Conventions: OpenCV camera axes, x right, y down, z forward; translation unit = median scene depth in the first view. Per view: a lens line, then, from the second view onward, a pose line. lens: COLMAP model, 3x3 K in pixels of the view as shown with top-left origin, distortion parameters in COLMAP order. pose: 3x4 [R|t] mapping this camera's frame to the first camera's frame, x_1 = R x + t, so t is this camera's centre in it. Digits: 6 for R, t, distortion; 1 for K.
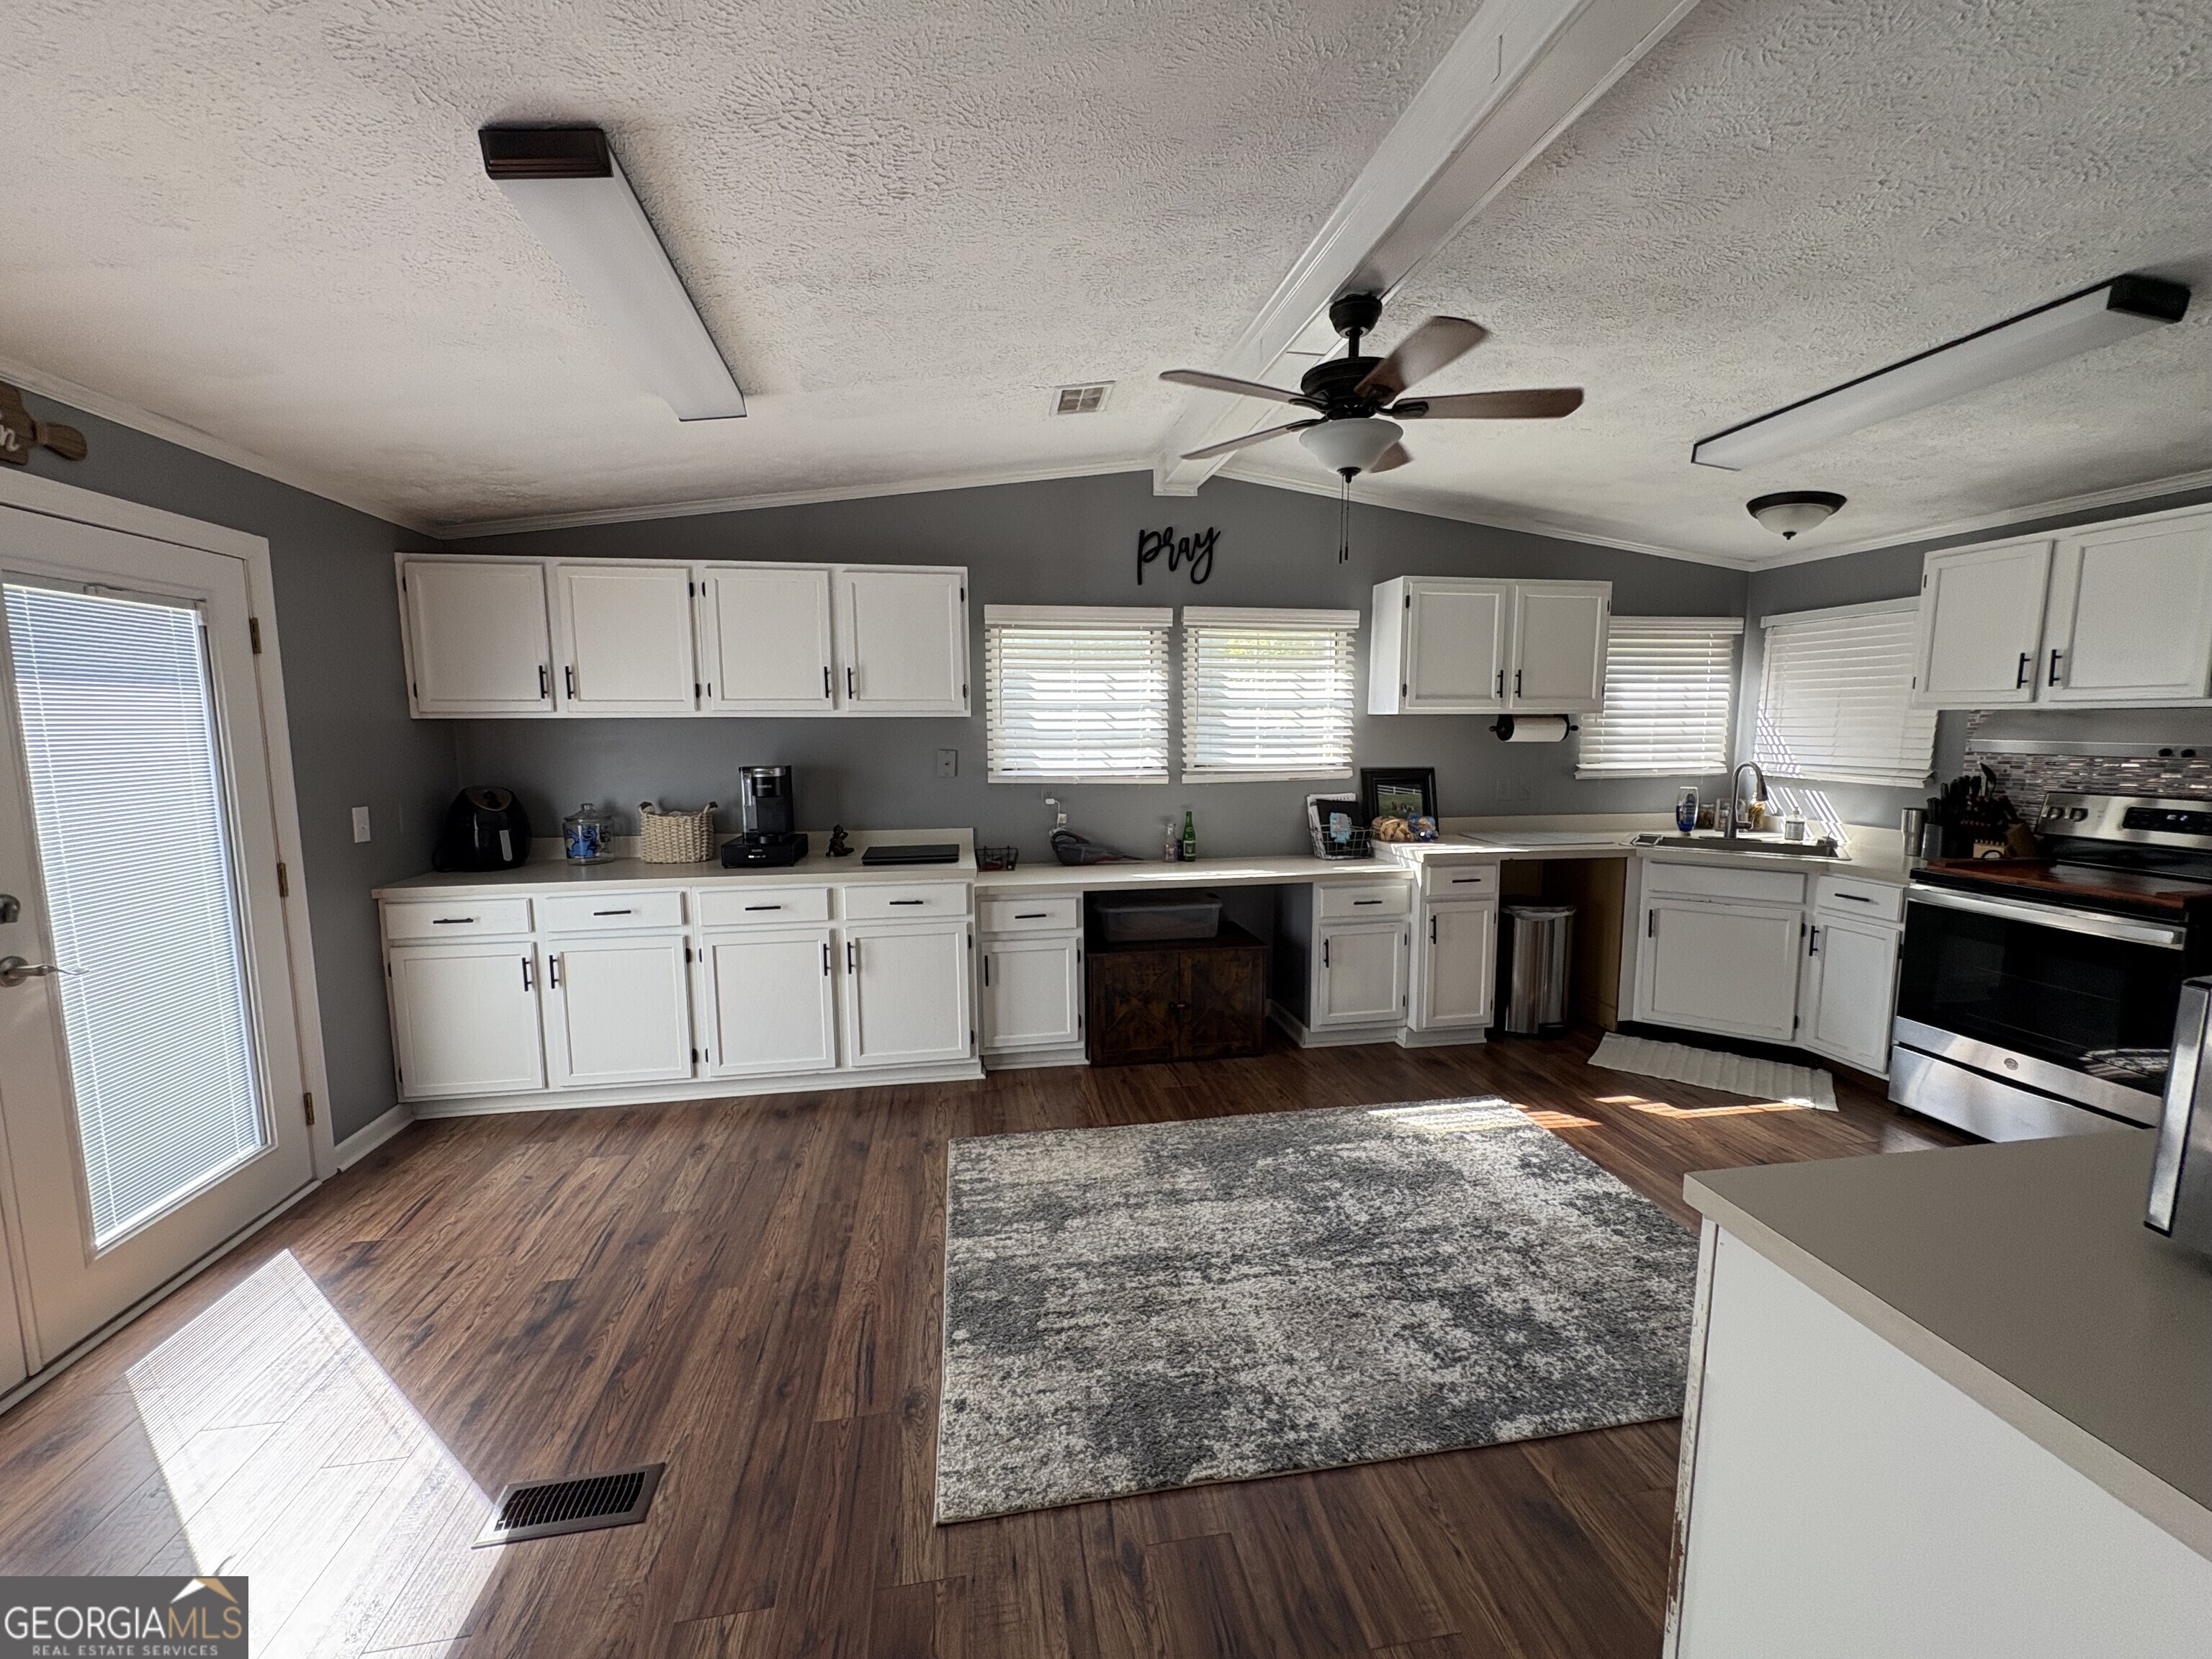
lens RADIAL K [[884.2, 0, 1110.1], [0, 884.2, 830.6], [0, 0, 1]] dist [-0.001291, 0.000436]
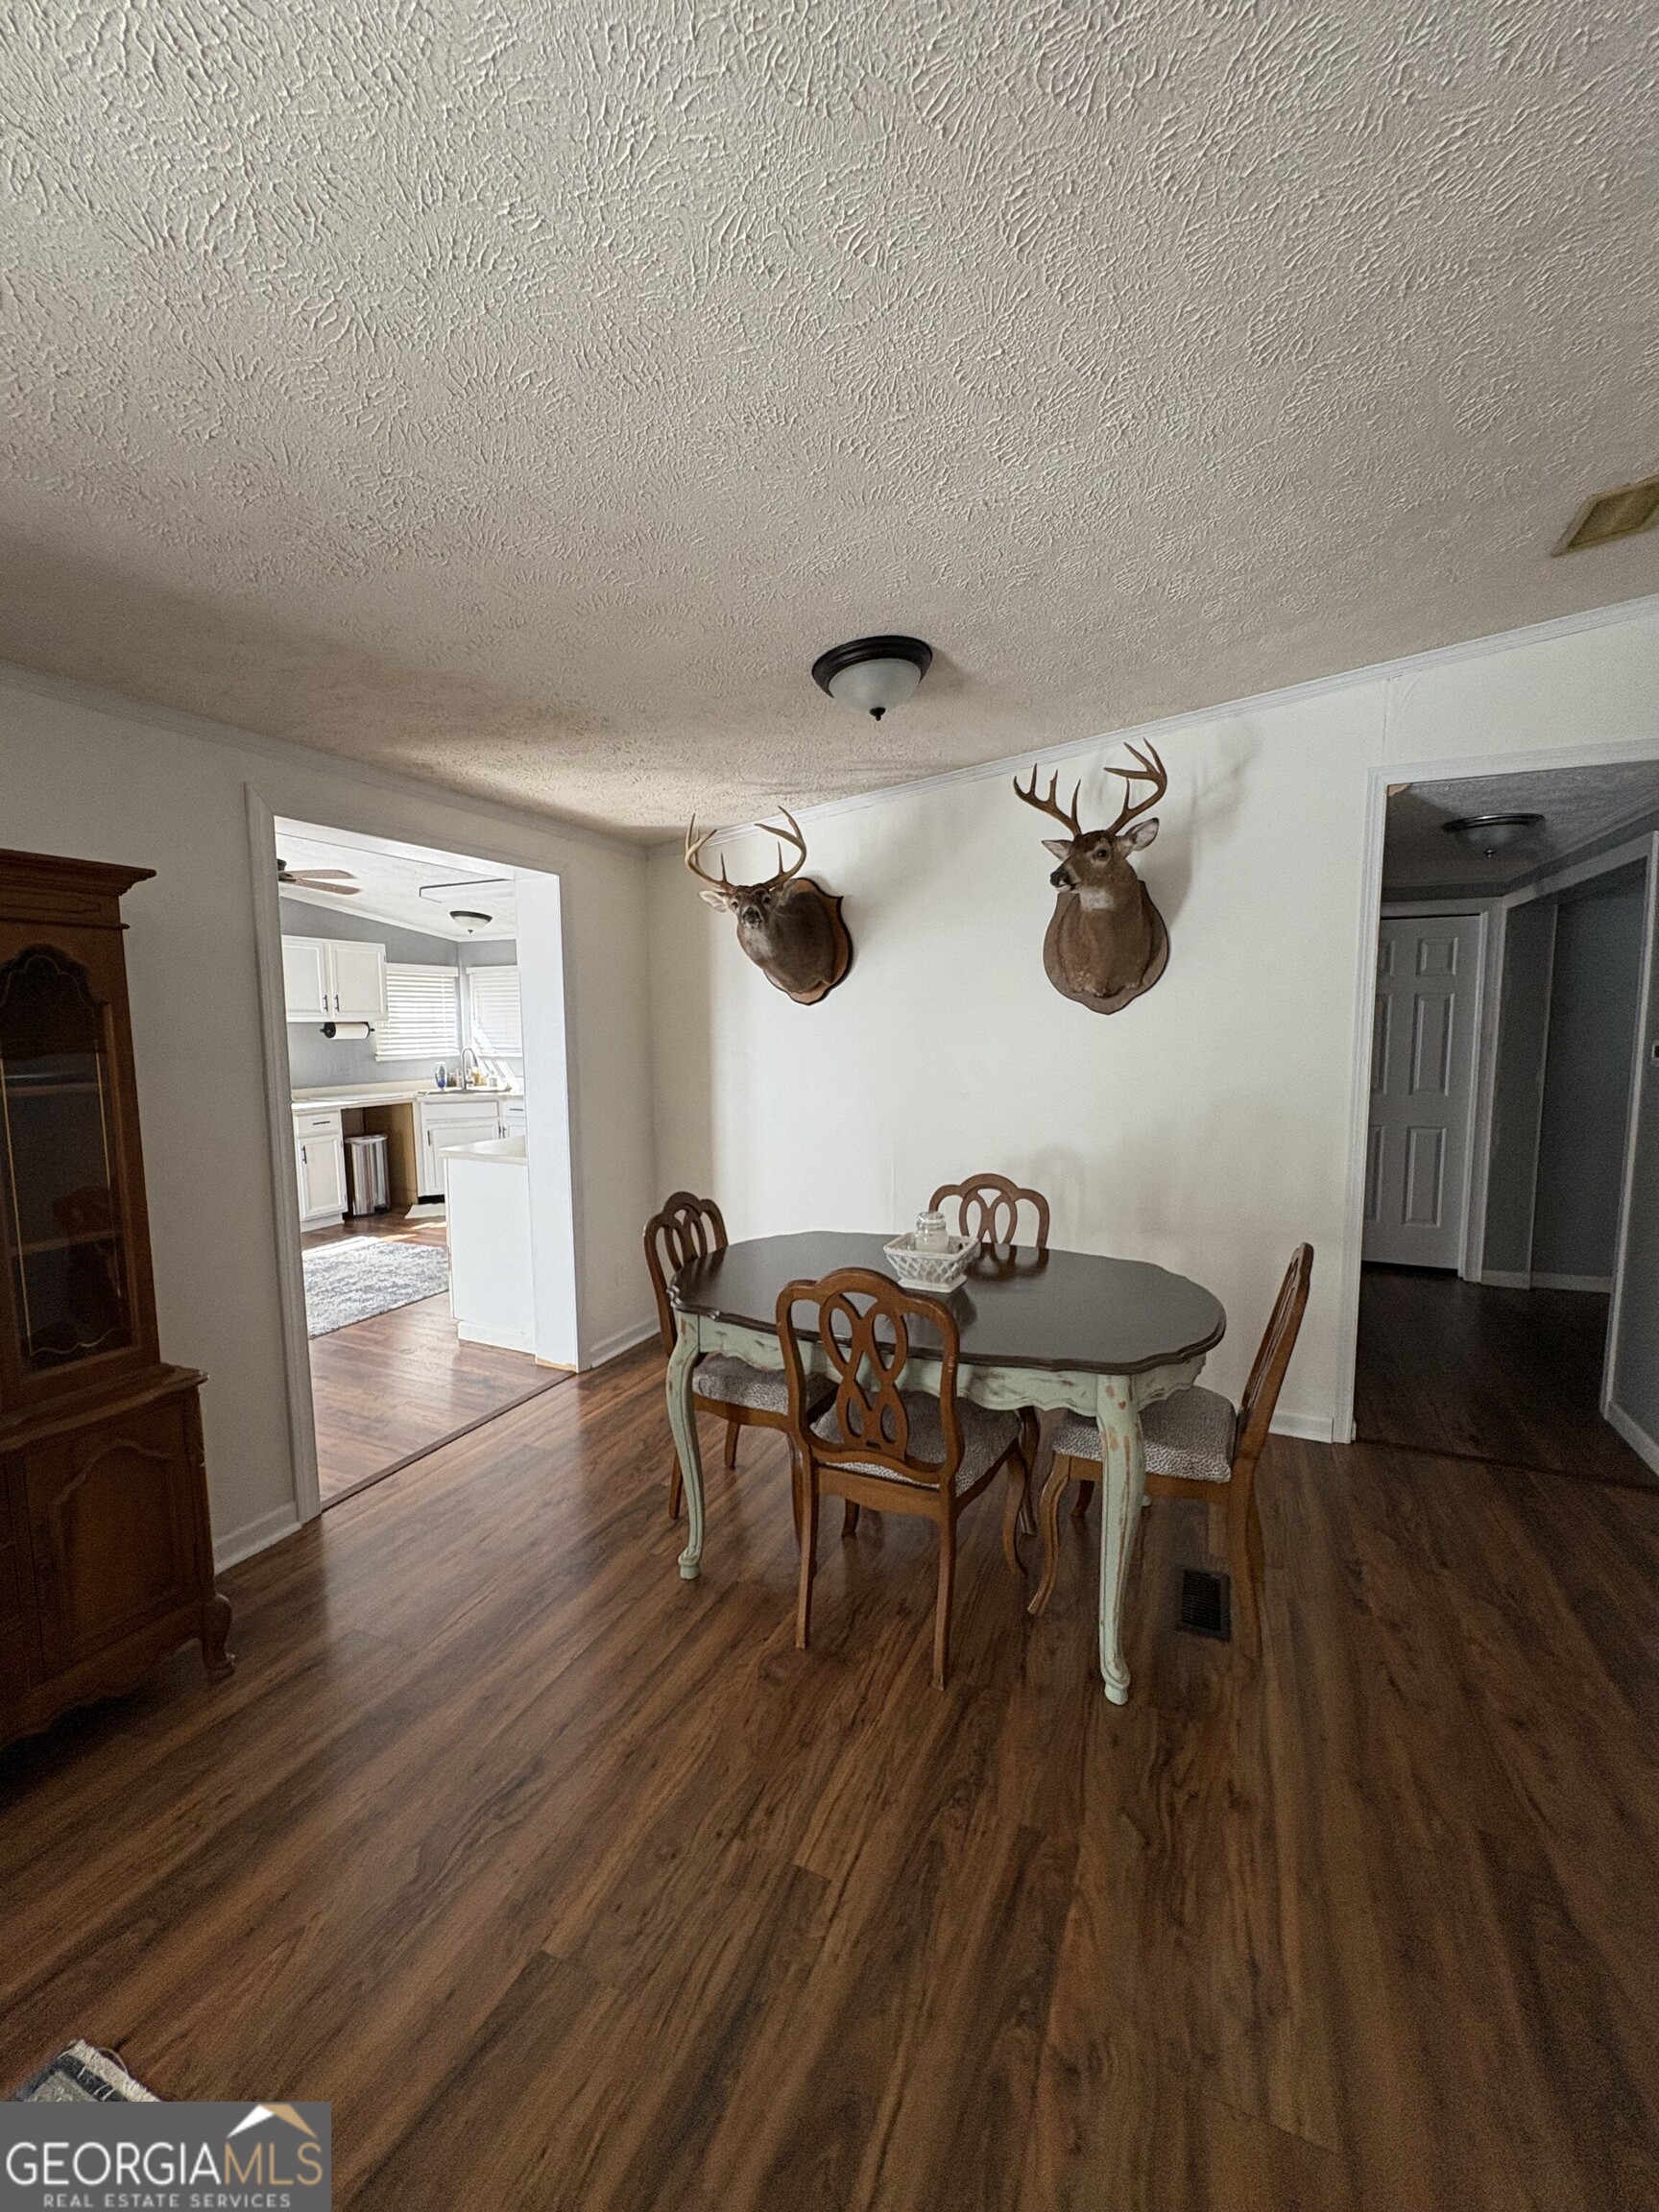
lens RADIAL K [[884.2, 0, 827.6], [0, 884.2, 1113.6], [0, 0, 1]] dist [-0.001291, 0.000436]
pose [[0.557303, -0.085743, 0.825870, -0.415301], [0.103159, 0.994097, 0.033596, 0.078856], [-0.823876, 0.066473, 0.562859, -0.681696]]
